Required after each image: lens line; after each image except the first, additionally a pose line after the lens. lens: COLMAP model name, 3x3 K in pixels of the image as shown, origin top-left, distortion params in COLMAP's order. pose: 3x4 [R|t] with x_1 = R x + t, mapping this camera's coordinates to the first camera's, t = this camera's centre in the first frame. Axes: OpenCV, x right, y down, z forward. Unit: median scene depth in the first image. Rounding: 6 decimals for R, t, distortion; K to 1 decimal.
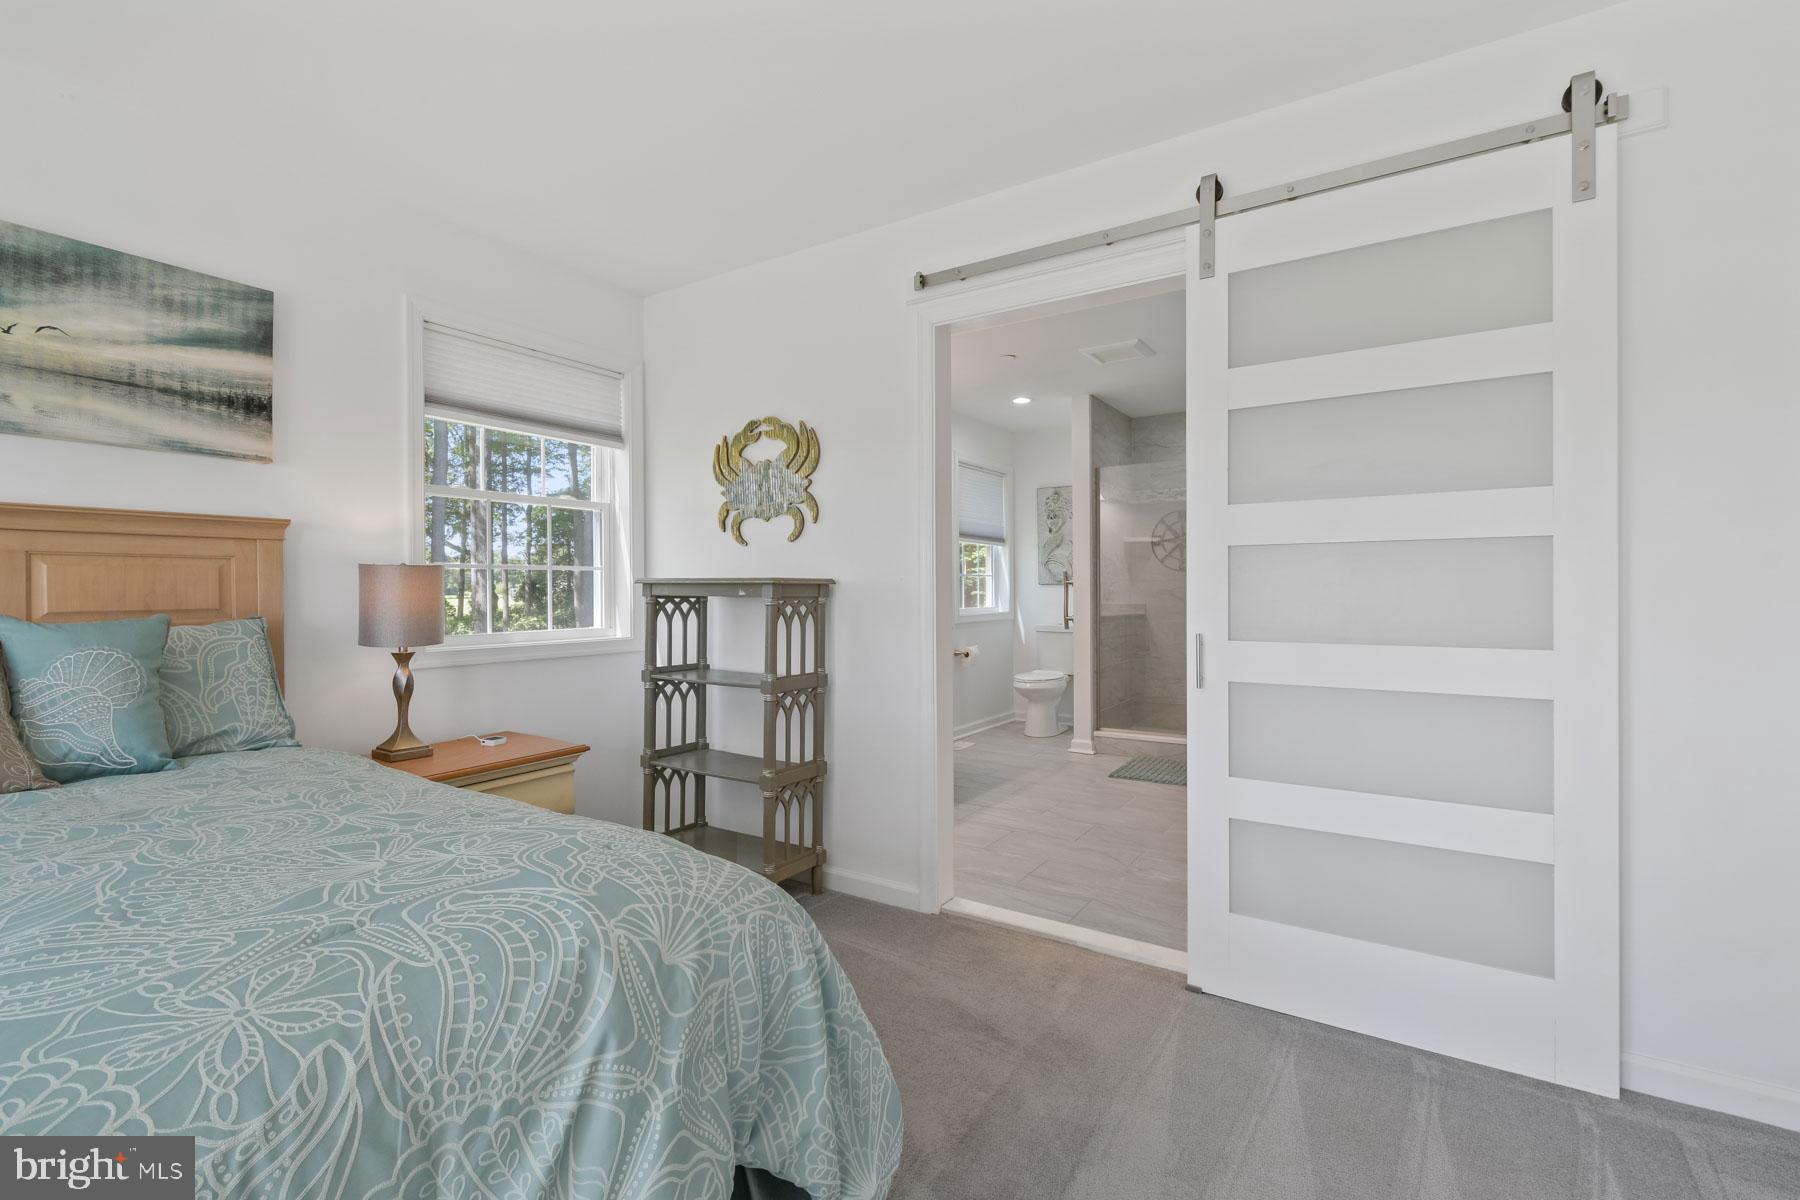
lens RADIAL K [[797.5, 0, 898.2], [0, 797.5, 589.7], [0, 0, 1]] dist [0.002534, 0.000540]
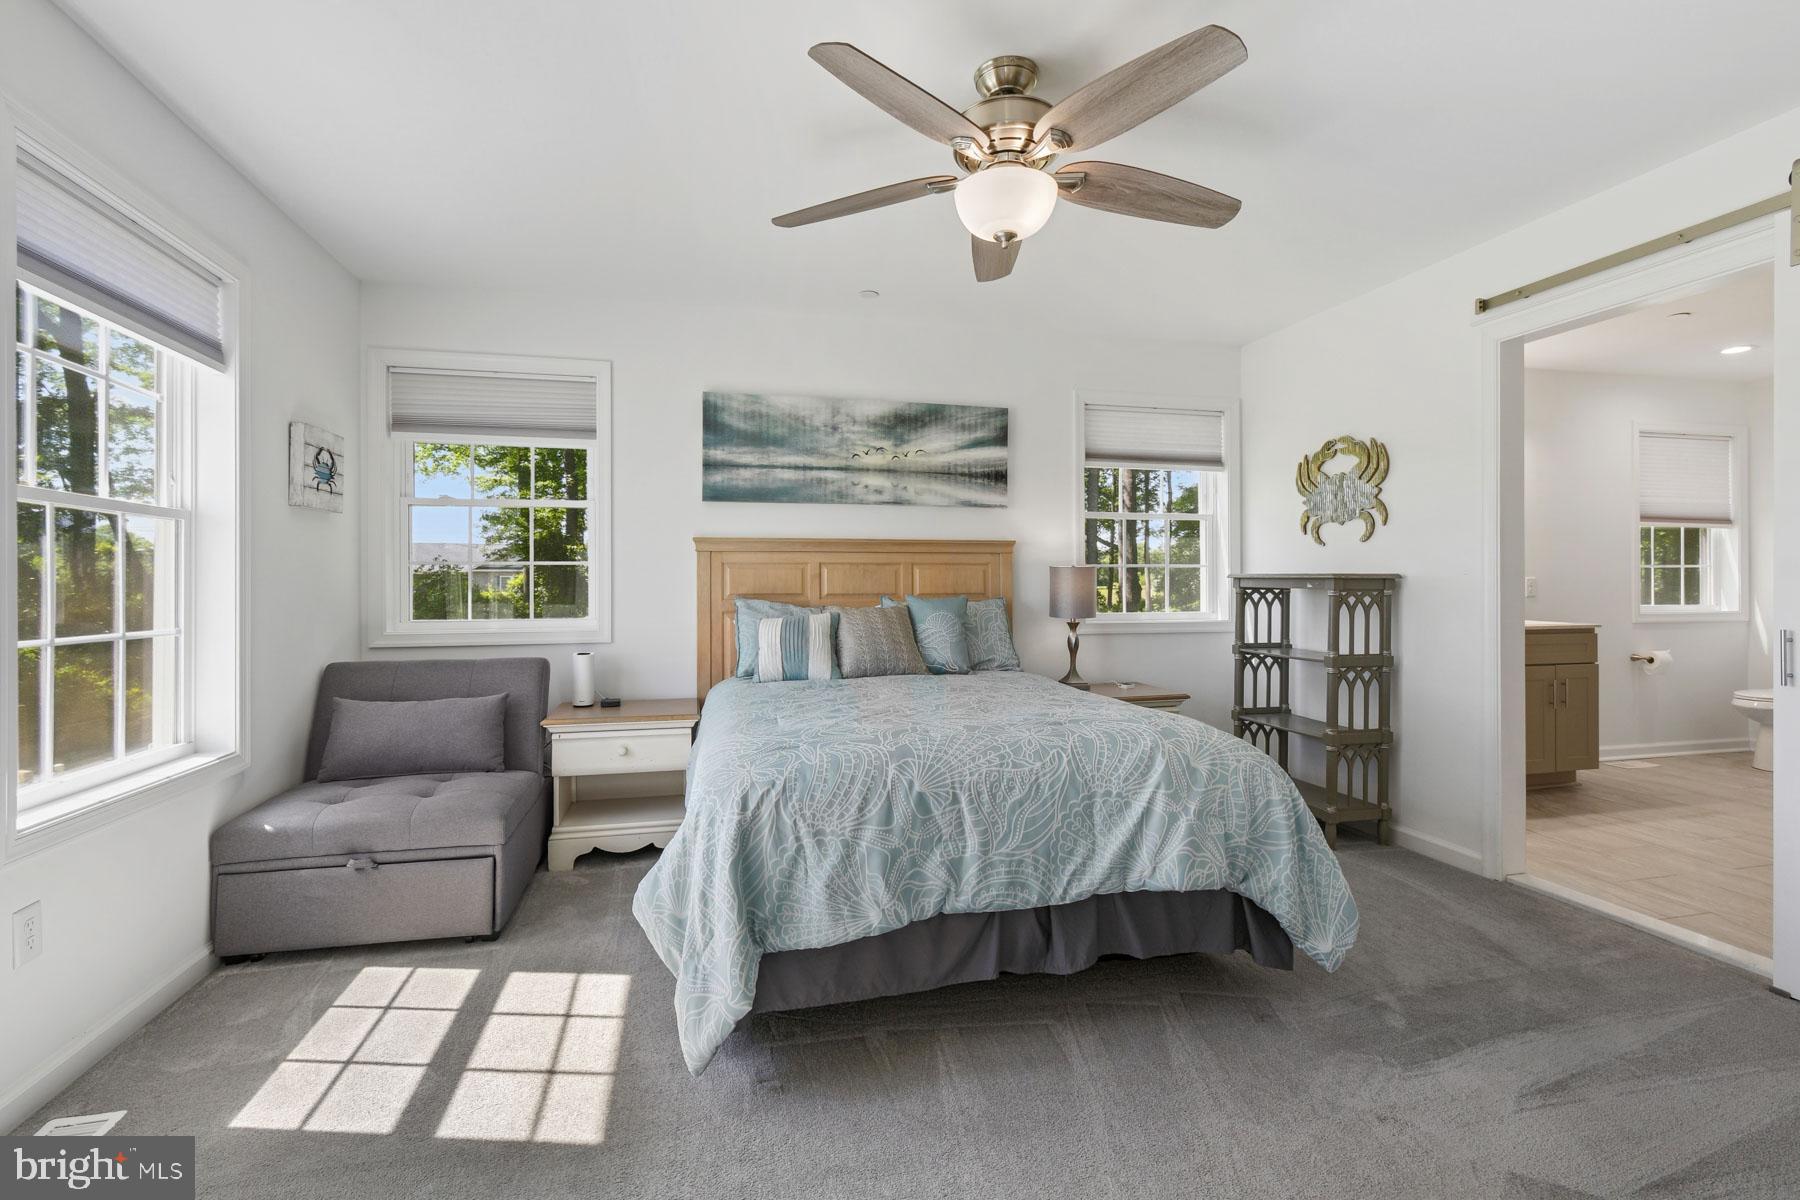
lens RADIAL K [[823.4, 0, 893.5], [0, 823.4, 581.0], [0, 0, 1]] dist [0.001047, -0.000276]
pose [[0.725071, 0.001834, -0.688672, 0.200001], [-0.001893, 0.999998, 0.000670, -0.002597], [0.688672, 0.000818, 0.725073, -0.349798]]
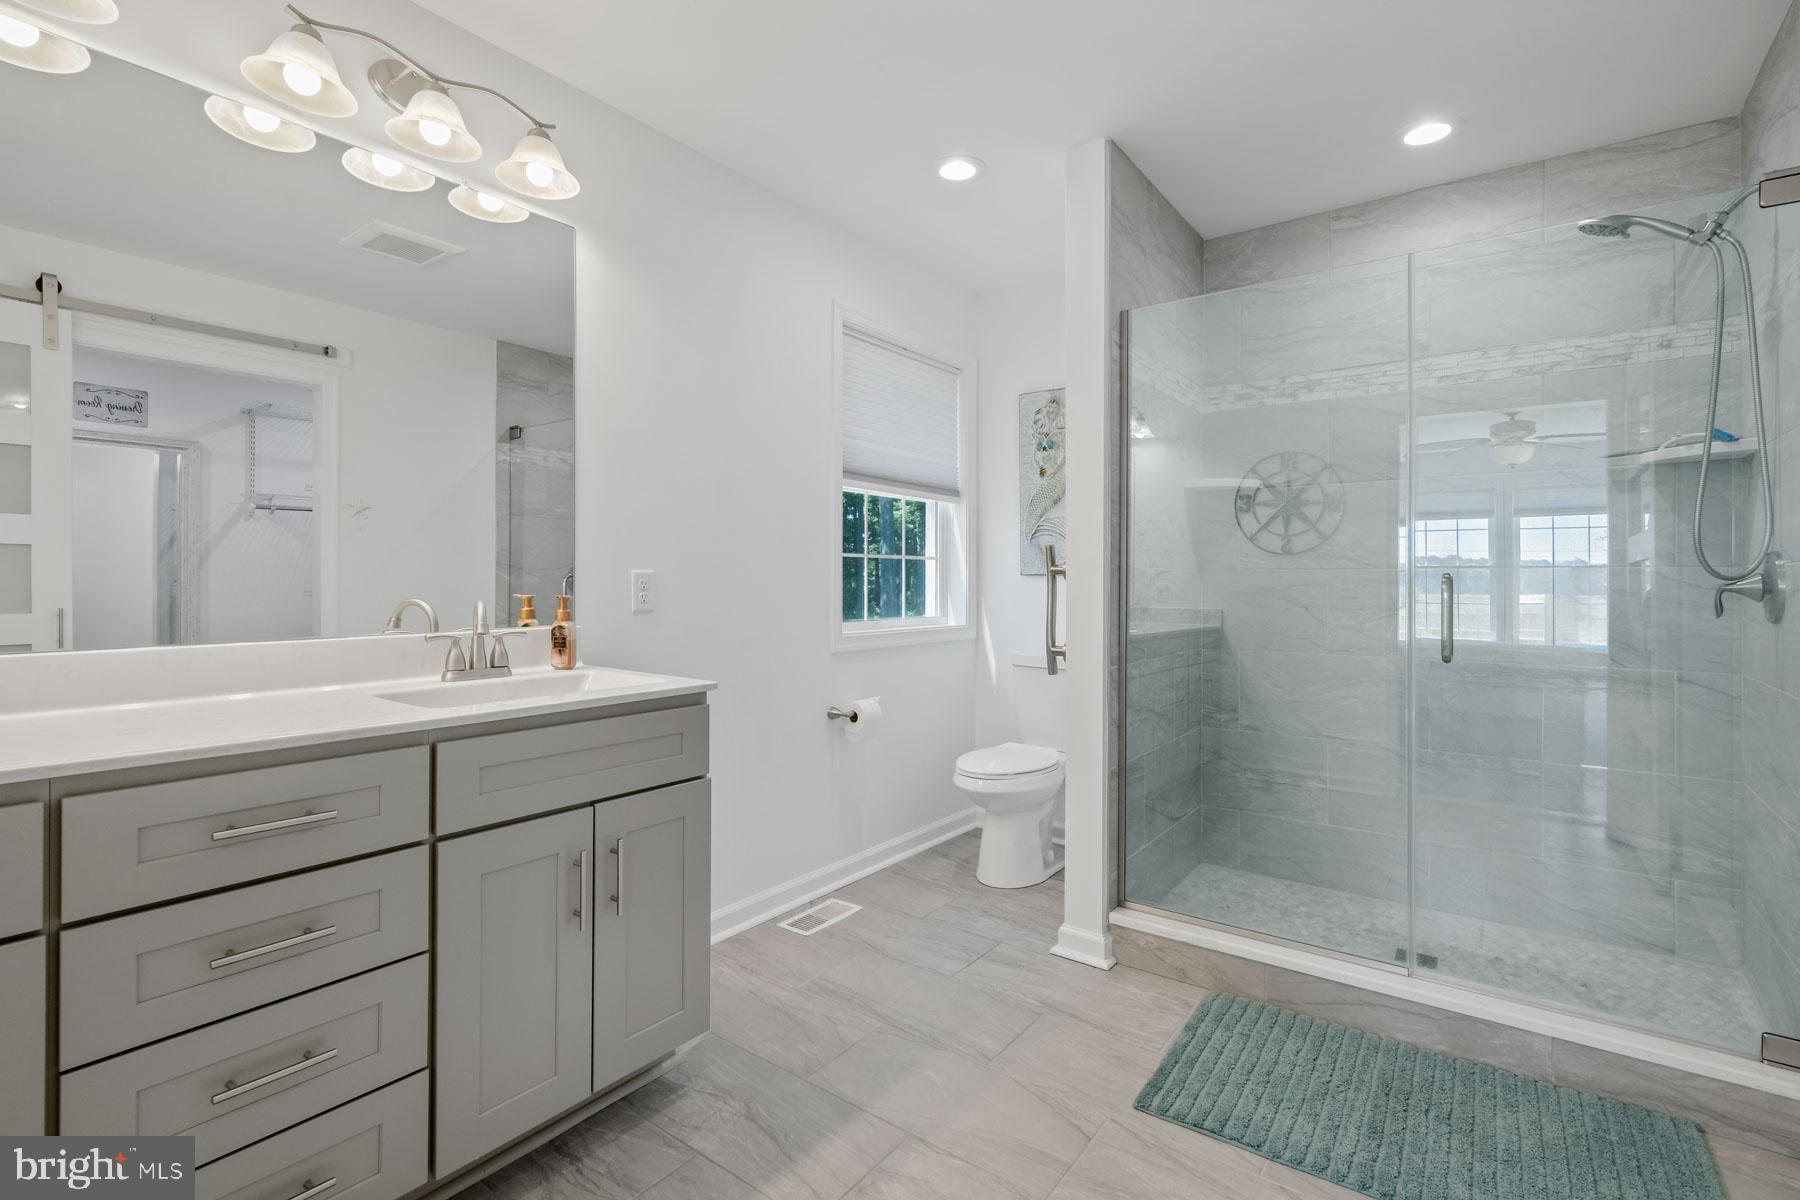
lens RADIAL K [[823.4, 0, 893.5], [0, 823.4, 581.0], [0, 0, 1]] dist [0.001047, -0.000276]
pose [[0.997534, 0.008603, -0.069662, 0.274359], [-0.008666, 0.999962, -0.000610, -0.003252], [0.069654, 0.001212, 0.997570, 0.946378]]
